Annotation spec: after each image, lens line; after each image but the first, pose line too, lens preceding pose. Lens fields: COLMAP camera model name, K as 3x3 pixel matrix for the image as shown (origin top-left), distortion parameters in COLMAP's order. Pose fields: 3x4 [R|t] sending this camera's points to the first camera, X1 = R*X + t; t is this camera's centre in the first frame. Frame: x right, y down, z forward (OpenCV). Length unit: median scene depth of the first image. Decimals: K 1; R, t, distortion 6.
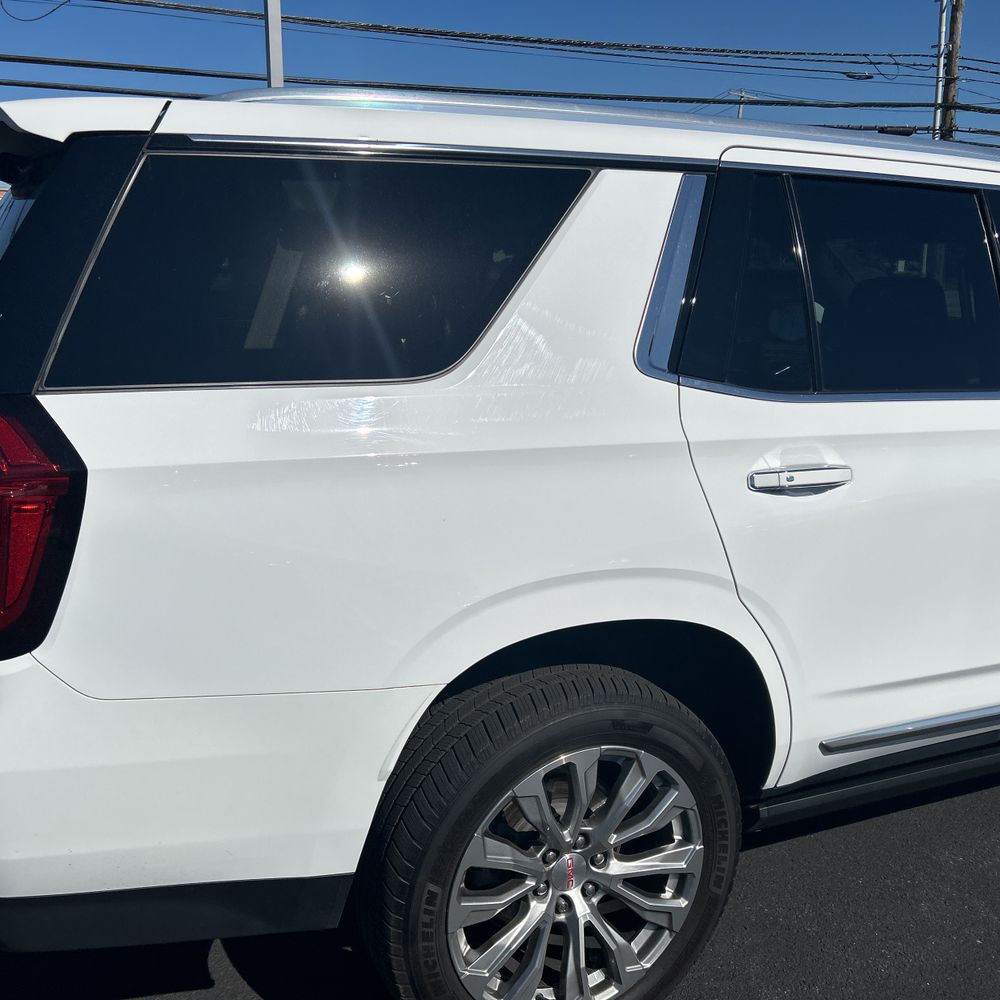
lens RADIAL K [[996.9, 0, 502.9], [0, 996.9, 494.7], [0, 0, 1]] dist [0.025066, 0.000000]
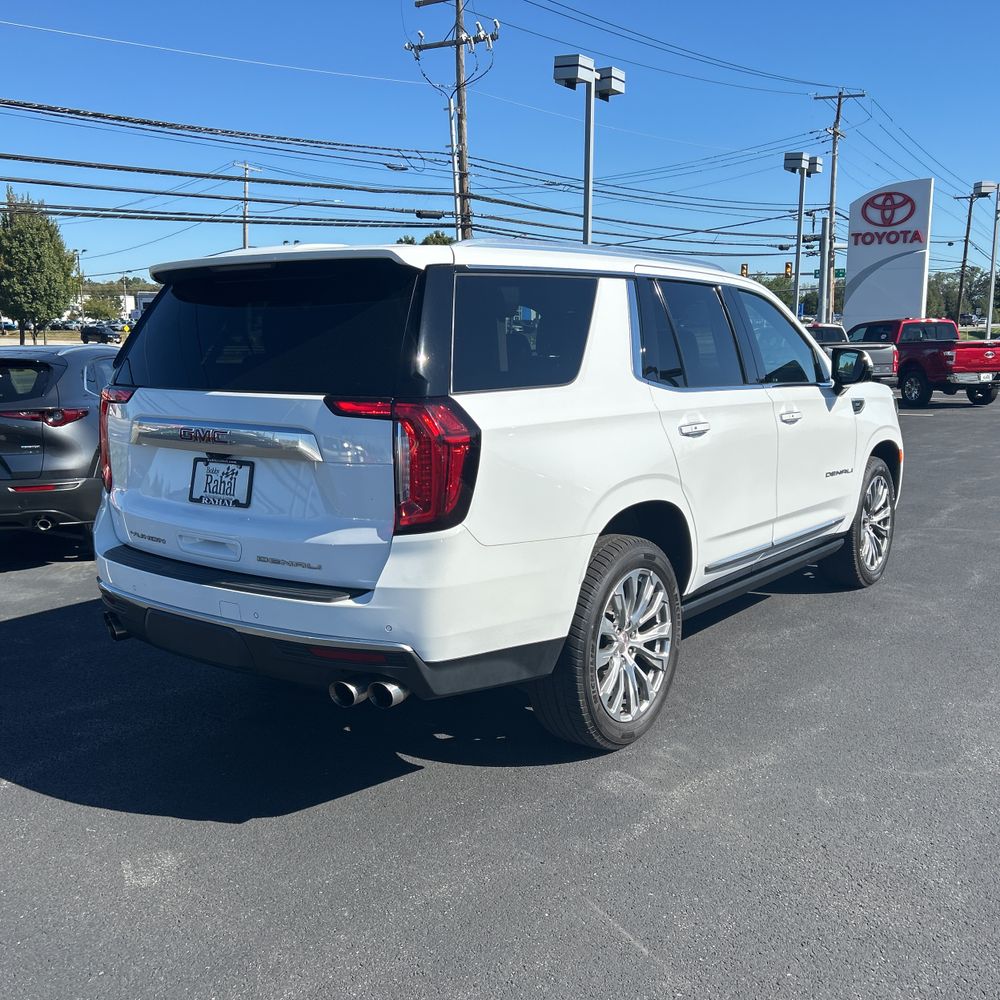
lens RADIAL K [[996.9, 0, 523.6], [0, 996.9, 504.0], [0, 0, 1]] dist [0.025066, 0.000000]
pose [[0.877604, -0.103371, 0.468108, -0.919577], [0.127929, 0.991564, -0.020876, 0.125931], [-0.462001, 0.078205, 0.883425, -0.582346]]
